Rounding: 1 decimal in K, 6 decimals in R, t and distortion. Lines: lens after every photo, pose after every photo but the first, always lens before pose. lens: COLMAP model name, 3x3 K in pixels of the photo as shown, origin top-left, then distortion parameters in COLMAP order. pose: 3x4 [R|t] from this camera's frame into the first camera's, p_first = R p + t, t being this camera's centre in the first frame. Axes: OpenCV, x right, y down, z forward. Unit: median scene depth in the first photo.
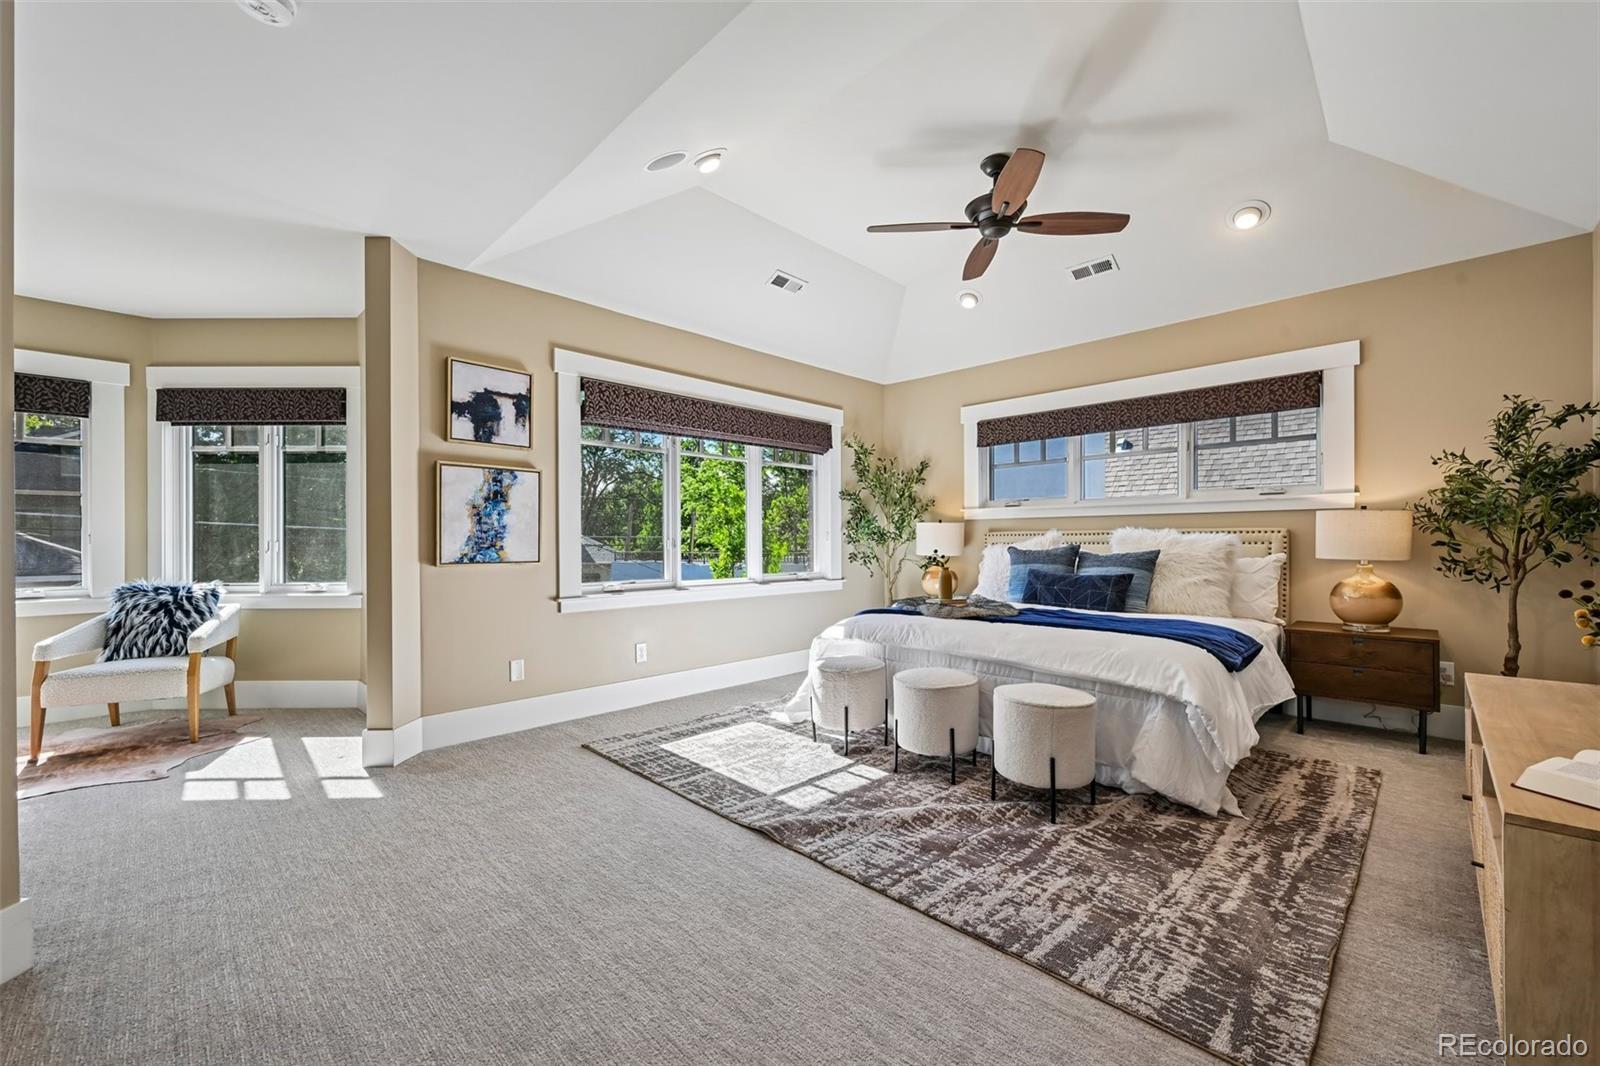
lens RADIAL K [[633.9, 0, 808.6], [0, 633.9, 541.8], [0, 0, 1]] dist [-0.000845, -0.000078]
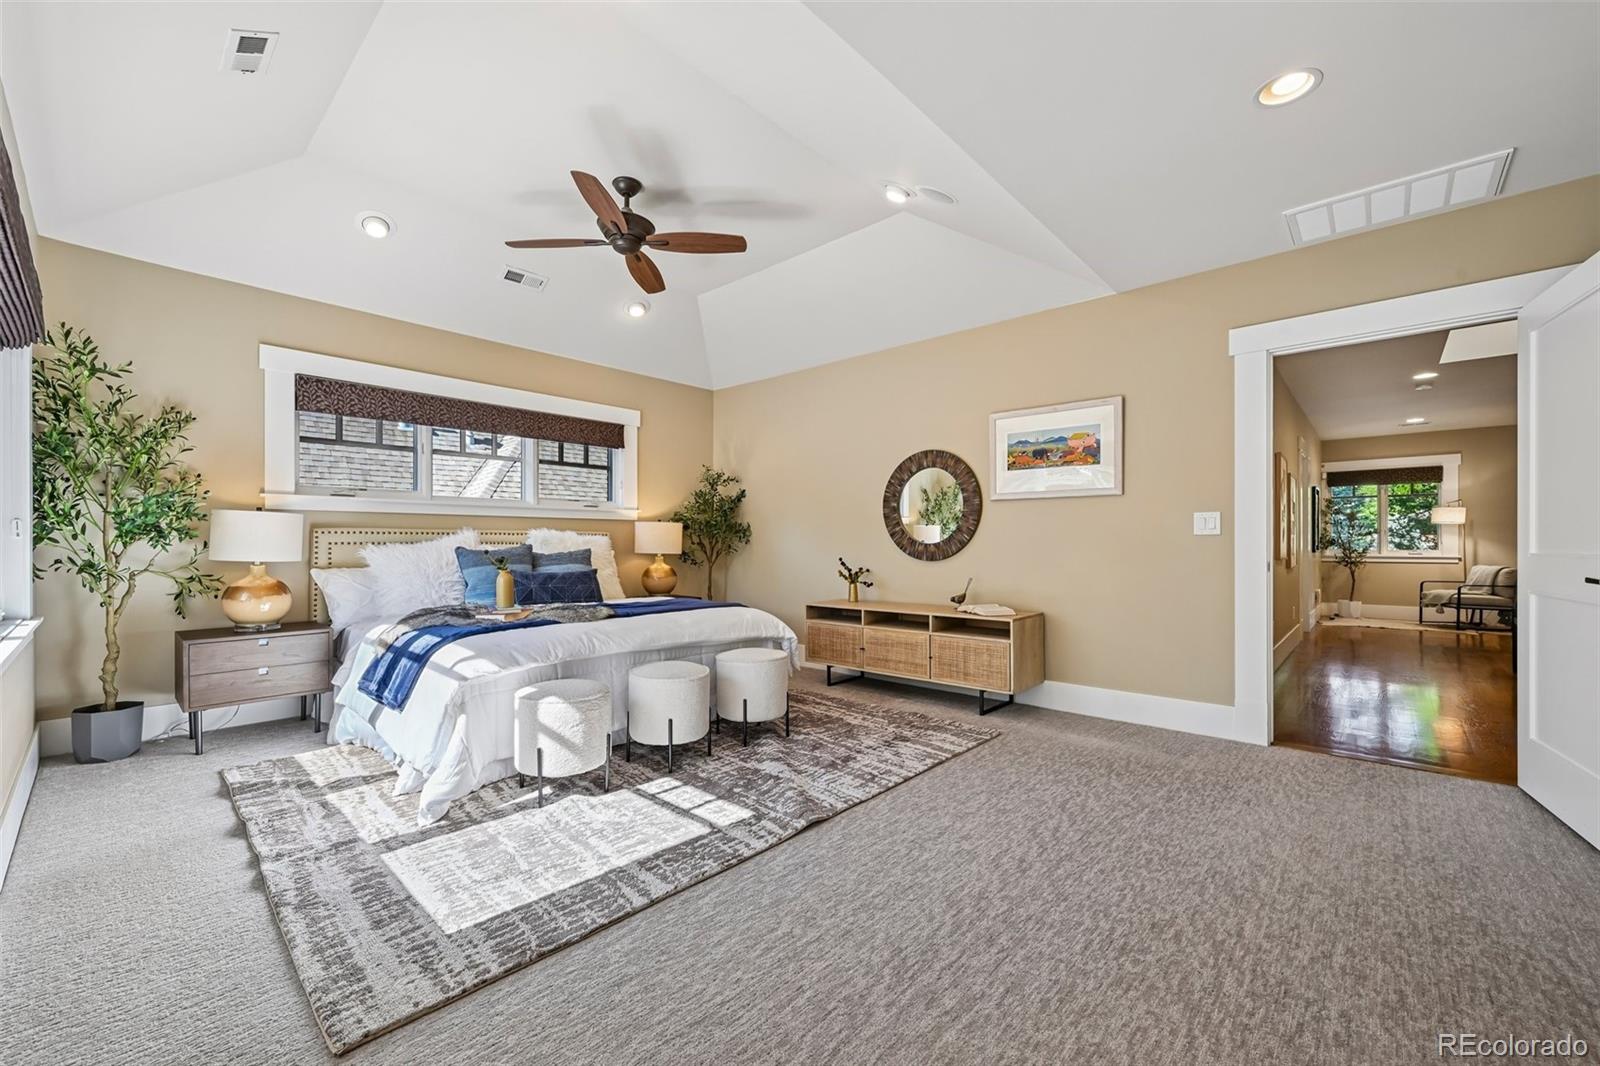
lens RADIAL K [[633.9, 0, 806.9], [0, 633.9, 542.6], [0, 0, 1]] dist [-0.000845, -0.000078]
pose [[-0.031732, 0.002107, 0.999494, -1.220676], [-0.000428, 0.999998, -0.002121, 0.006040], [-0.999496, -0.000495, -0.031731, 1.158915]]
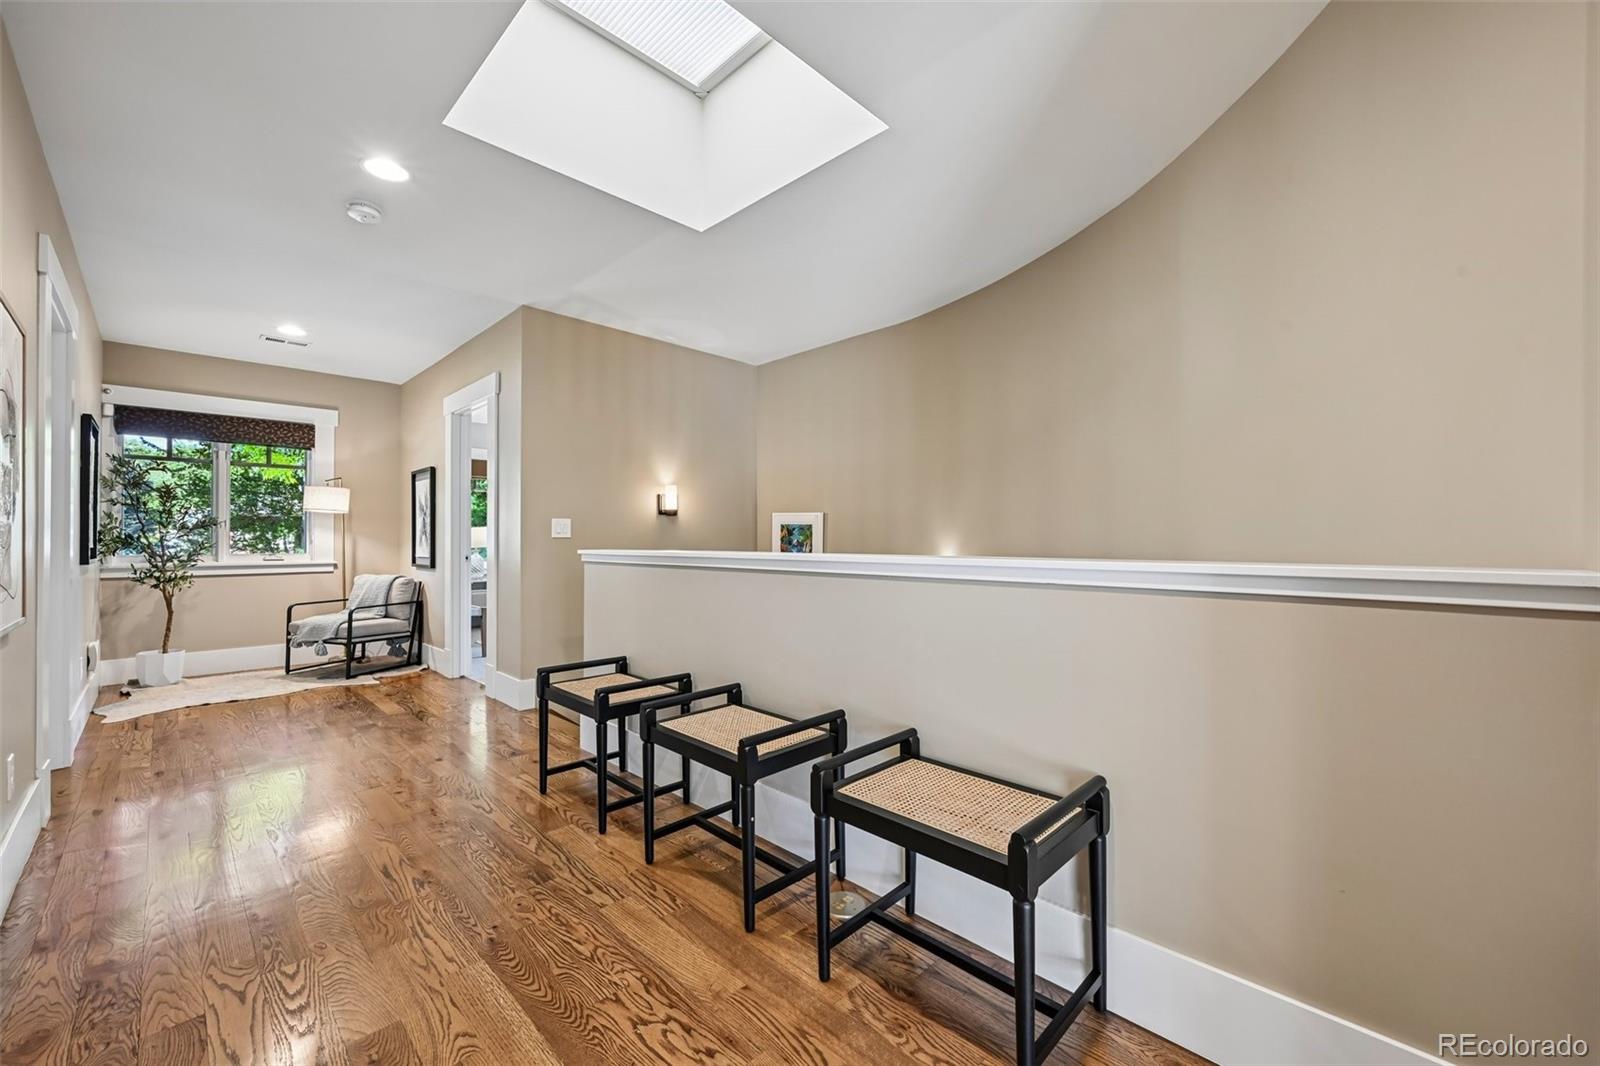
lens RADIAL K [[633.9, 0, 794.2], [0, 633.9, 535.4], [0, 0, 1]] dist [-0.000845, -0.000078]
pose [[-0.999889, 0.003829, 0.014375, -0.714020], [0.003709, 0.999958, -0.008383, 0.004064], [-0.014406, -0.008329, -0.999862, 0.734137]]
